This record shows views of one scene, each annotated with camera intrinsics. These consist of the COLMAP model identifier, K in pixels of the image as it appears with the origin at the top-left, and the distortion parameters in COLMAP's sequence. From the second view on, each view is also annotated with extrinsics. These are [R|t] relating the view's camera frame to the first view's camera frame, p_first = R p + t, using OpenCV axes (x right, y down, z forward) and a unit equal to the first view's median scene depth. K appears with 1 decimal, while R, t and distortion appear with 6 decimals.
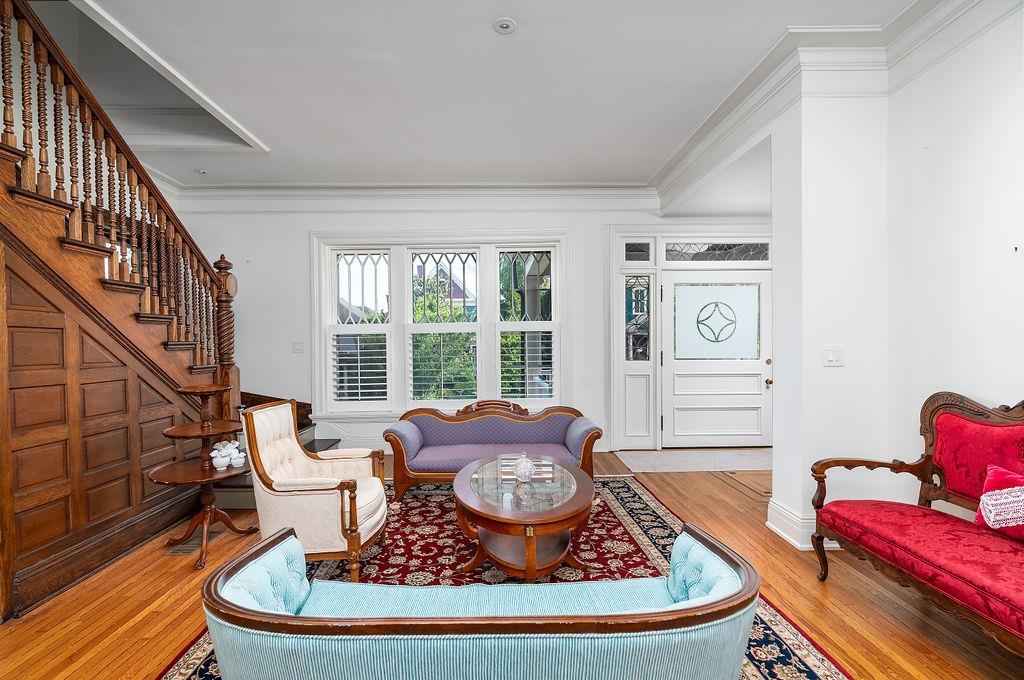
lens RADIAL K [[467.9, 0, 504.6], [0, 467.9, 339.9], [0, 0, 1]] dist [-0.011839, -0.000039]
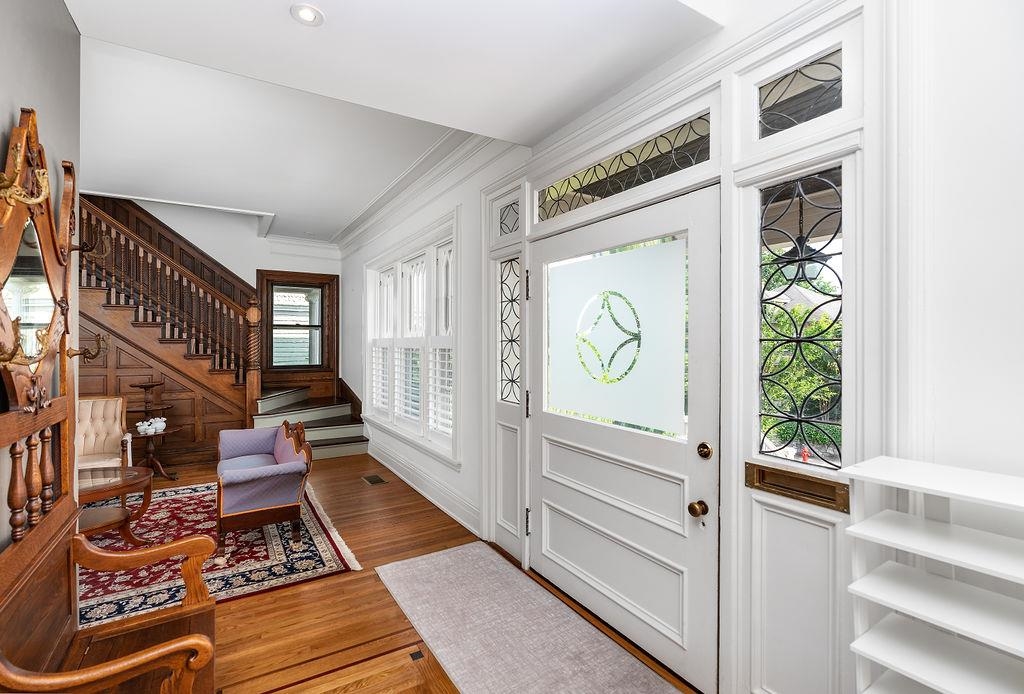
lens RADIAL K [[467.9, 0, 507.0], [0, 467.9, 346.7], [0, 0, 1]] dist [-0.011839, -0.000039]
pose [[0.504644, 0.011383, -0.863253, 1.272184], [-0.012321, 0.999906, 0.005982, -0.046466], [0.863240, 0.007617, 0.504737, 1.126394]]
